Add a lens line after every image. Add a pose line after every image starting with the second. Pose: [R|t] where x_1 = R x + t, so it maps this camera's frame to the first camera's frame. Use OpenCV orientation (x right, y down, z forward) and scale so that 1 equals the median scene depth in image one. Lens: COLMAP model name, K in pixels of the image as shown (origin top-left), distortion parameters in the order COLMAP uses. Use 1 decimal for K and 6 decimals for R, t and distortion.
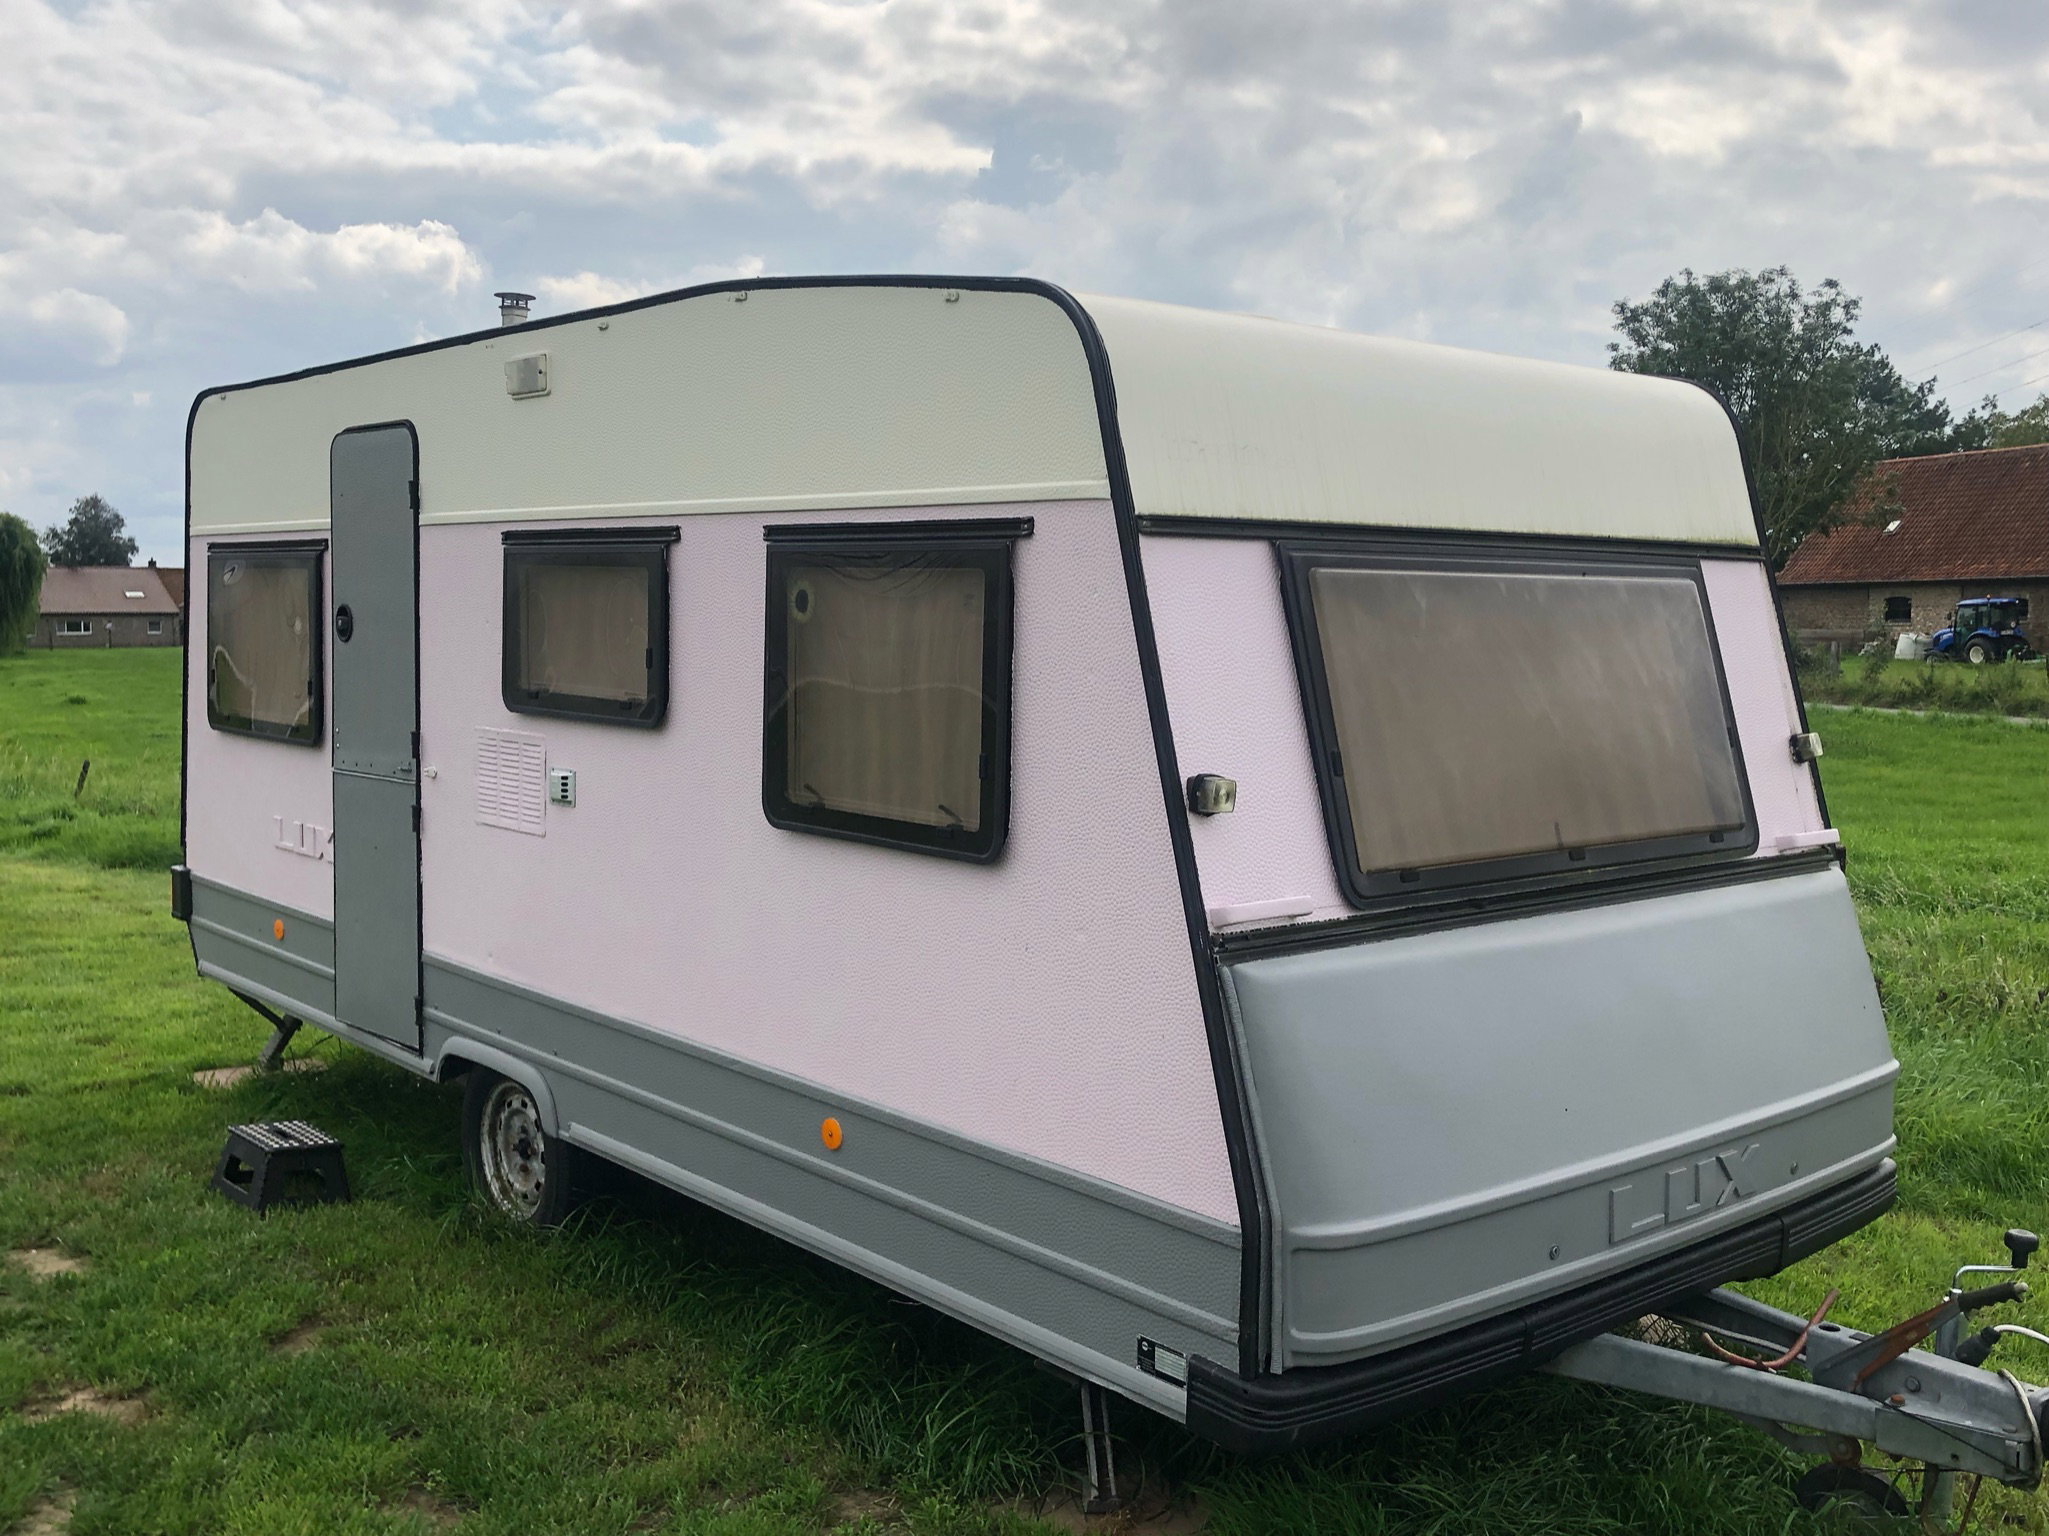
lens RADIAL K [[1978.3, 0, 1024.0], [0, 1978.3, 758.0], [0, 0, 1]] dist [-0.005128, 0.000000]
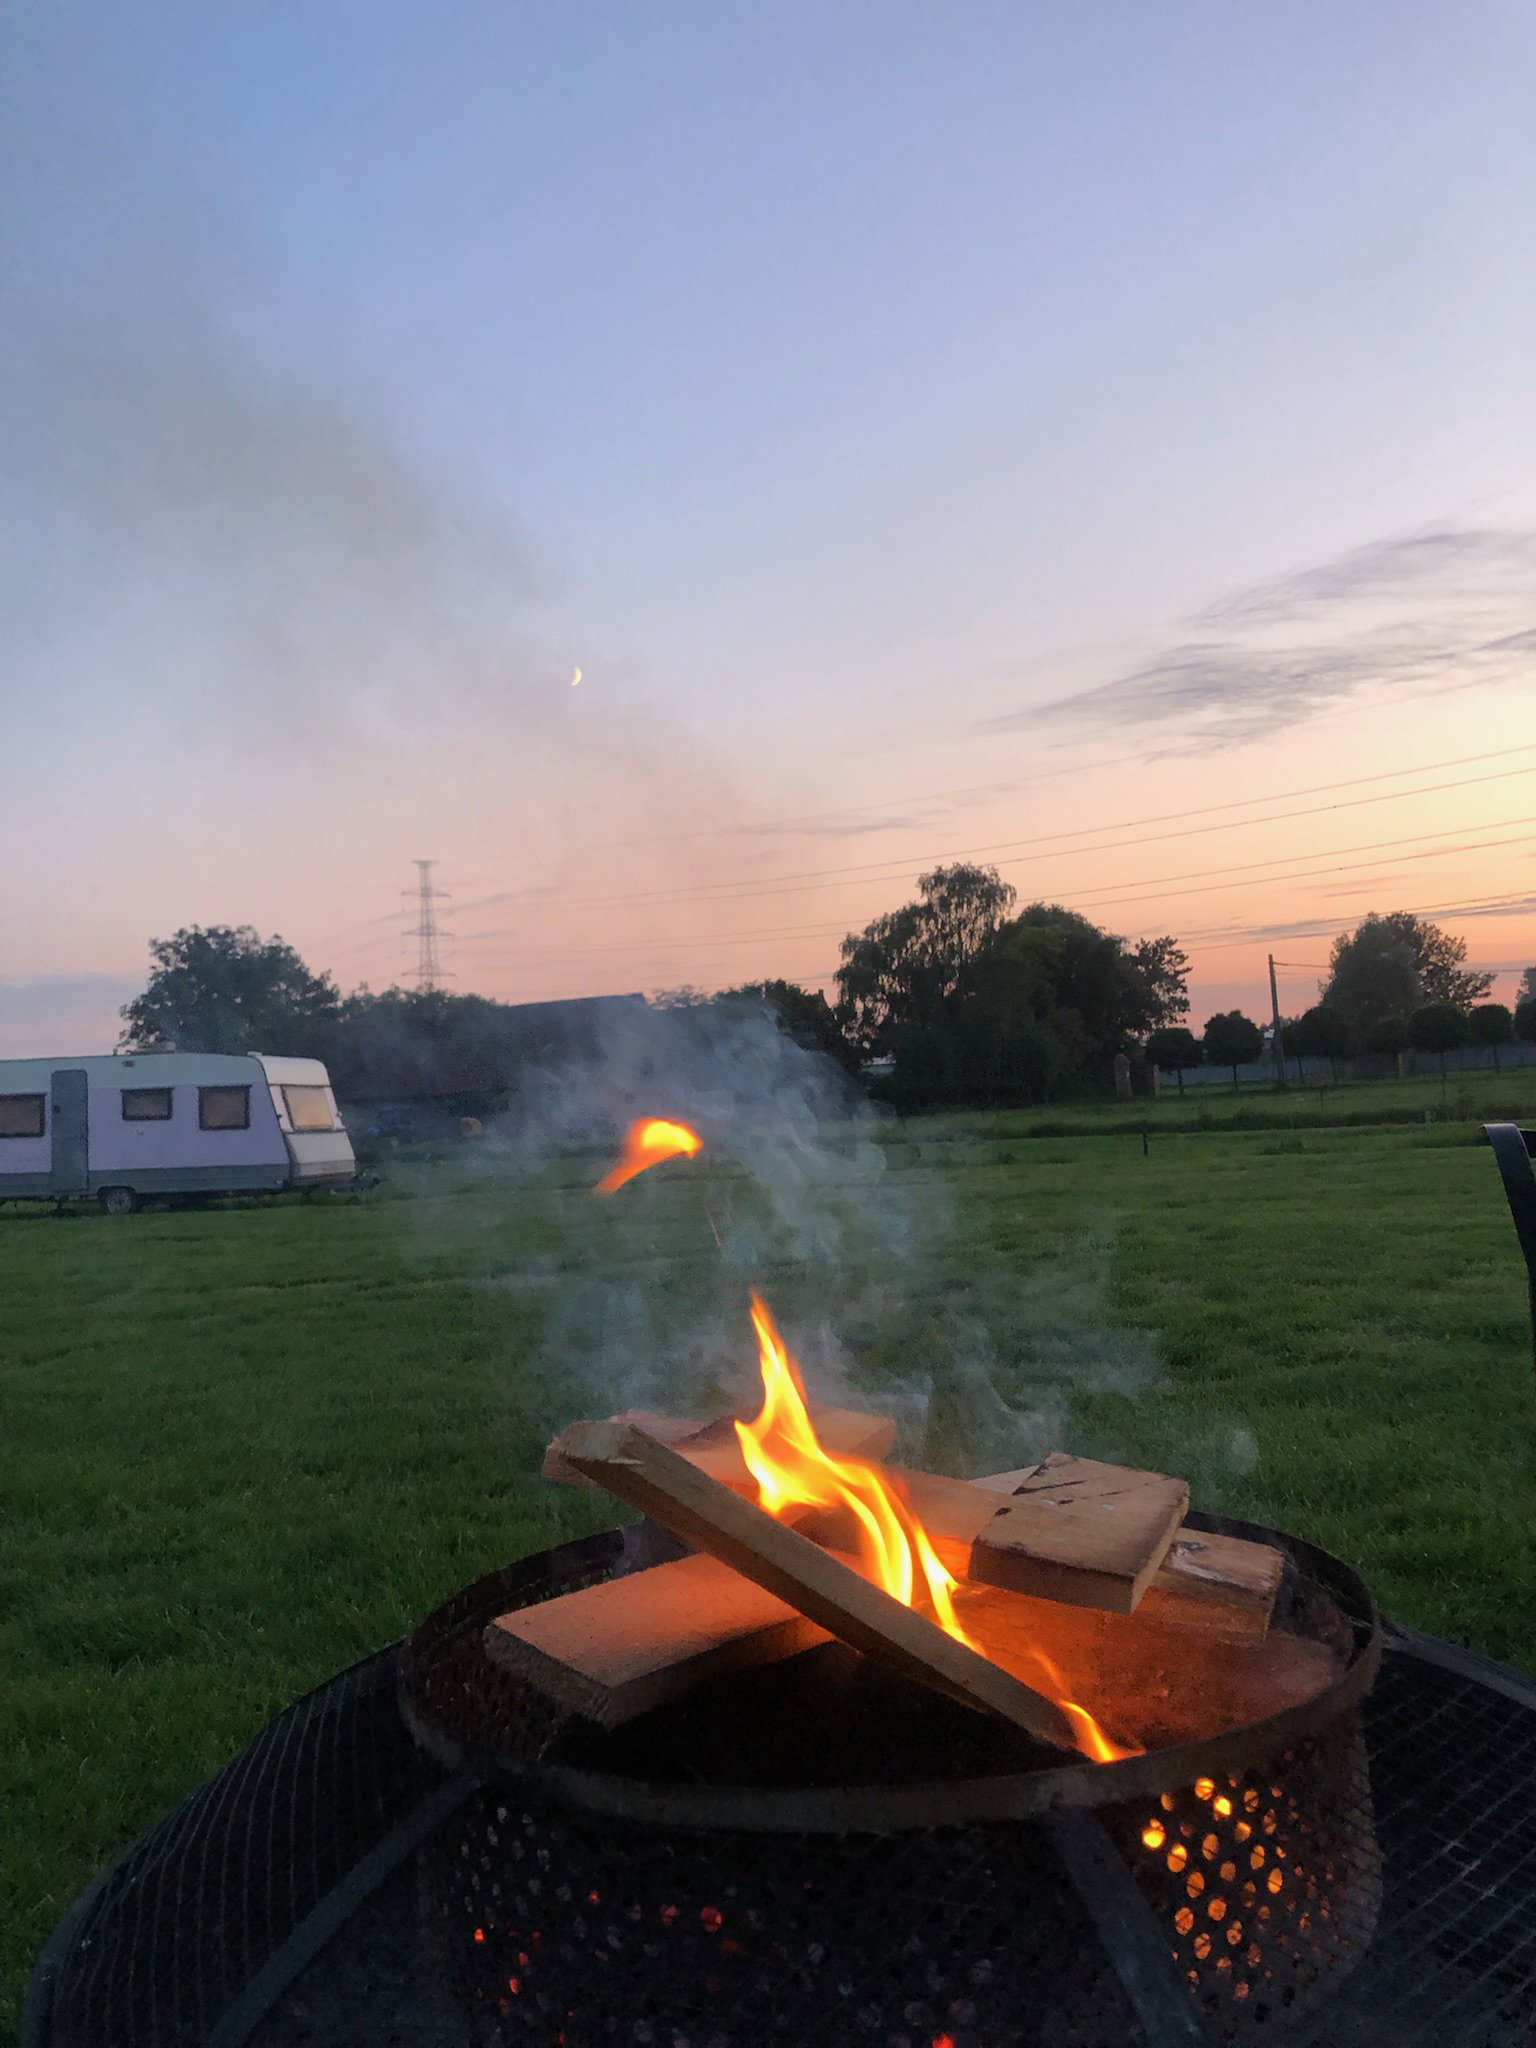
lens RADIAL K [[1668.0, 0, 766.6], [0, 1668.0, 1017.3], [0, 0, 1]] dist [0.006619, 0.003624]
pose [[0.774370, -0.005767, 0.632707, -0.196732], [0.097301, 0.989150, -0.110070, 0.041188], [-0.625207, 0.146798, 0.766529, -0.409422]]
